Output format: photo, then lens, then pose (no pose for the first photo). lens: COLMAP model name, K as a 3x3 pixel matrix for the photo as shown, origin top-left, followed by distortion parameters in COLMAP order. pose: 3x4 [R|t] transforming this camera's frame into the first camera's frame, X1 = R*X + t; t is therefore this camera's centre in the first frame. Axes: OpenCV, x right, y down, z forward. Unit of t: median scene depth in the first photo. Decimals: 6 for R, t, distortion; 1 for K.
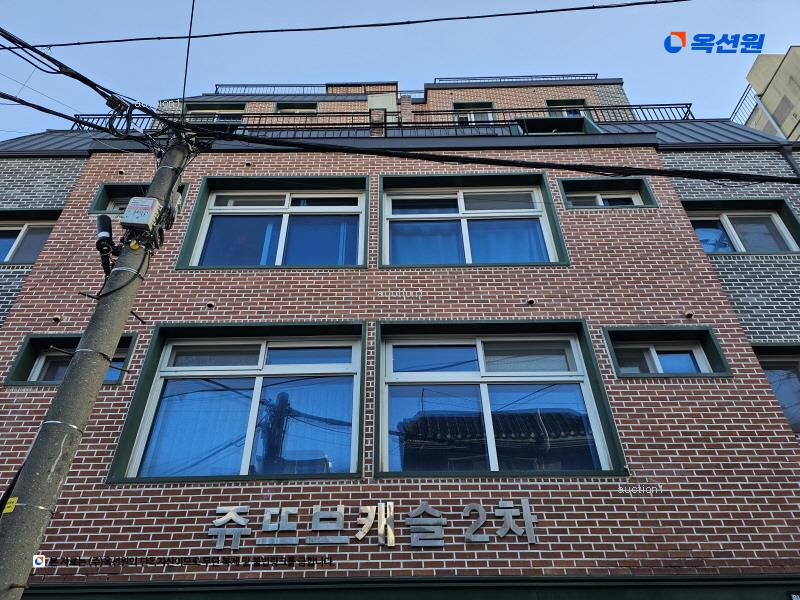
lens RADIAL K [[528.2, 0, 392.0], [0, 528.2, 300.6], [0, 0, 1]] dist [0.057930, -0.038183]
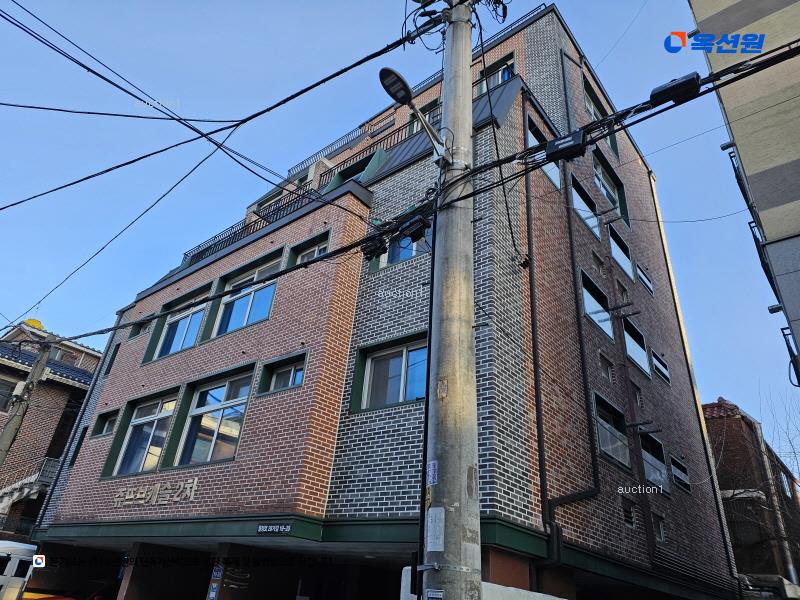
lens RADIAL K [[528.2, 0, 398.7], [0, 528.2, 297.9], [0, 0, 1]] dist [0.057930, -0.038183]
pose [[0.771548, -0.248100, -0.585799, 2.074851], [0.305768, 0.952106, -0.000518, -0.014014], [0.557871, -0.178719, 0.810456, -0.017688]]
